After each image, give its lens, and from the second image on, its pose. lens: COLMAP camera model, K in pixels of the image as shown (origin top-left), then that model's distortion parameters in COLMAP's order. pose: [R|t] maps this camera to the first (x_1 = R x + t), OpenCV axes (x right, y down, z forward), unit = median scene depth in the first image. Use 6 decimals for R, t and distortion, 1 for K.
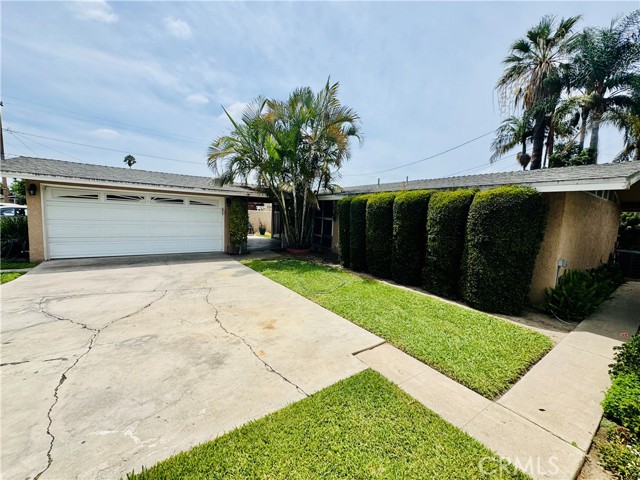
lens RADIAL K [[258.1, 0, 322.9], [0, 258.1, 241.4], [0, 0, 1]] dist [-0.007171, 0.002392]
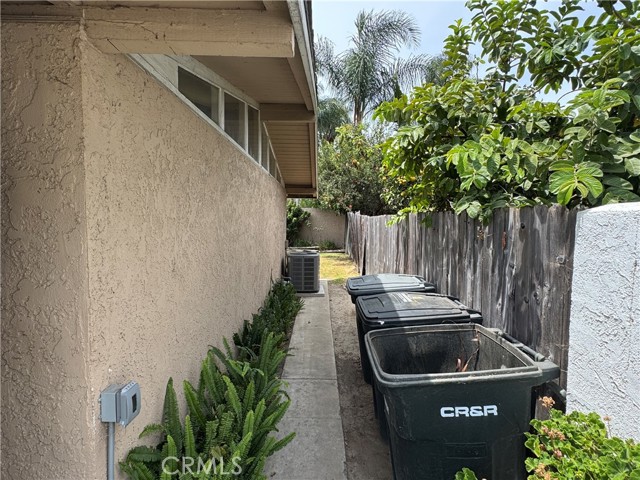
lens RADIAL K [[353.5, 0, 320.2], [0, 353.5, 239.2], [0, 0, 1]] dist [0.024481, -0.001703]
pose [[0.582205, -0.079651, 0.809131, 0.795888], [0.096293, 0.994940, 0.028655, -0.038259], [-0.807320, 0.061231, 0.586929, 0.685017]]
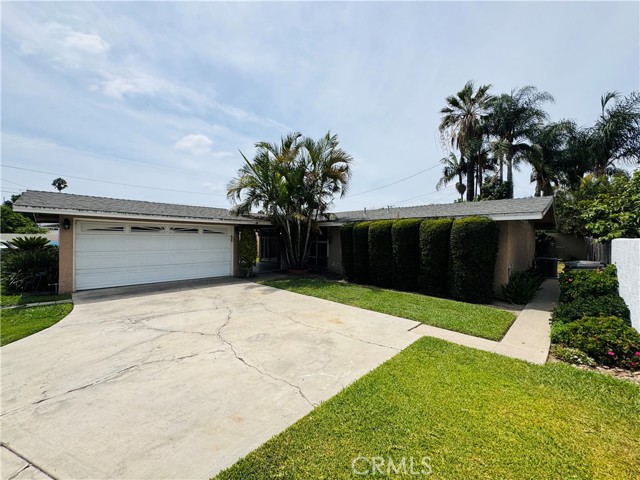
lens RADIAL K [[258.1, 0, 323.5], [0, 258.1, 241.2], [0, 0, 1]] dist [-0.007171, 0.002392]
pose [[0.983212, -0.033407, 0.179384, -0.419873], [0.048750, 0.995455, -0.081812, 0.007557], [-0.175836, 0.089184, 0.980371, -0.301955]]
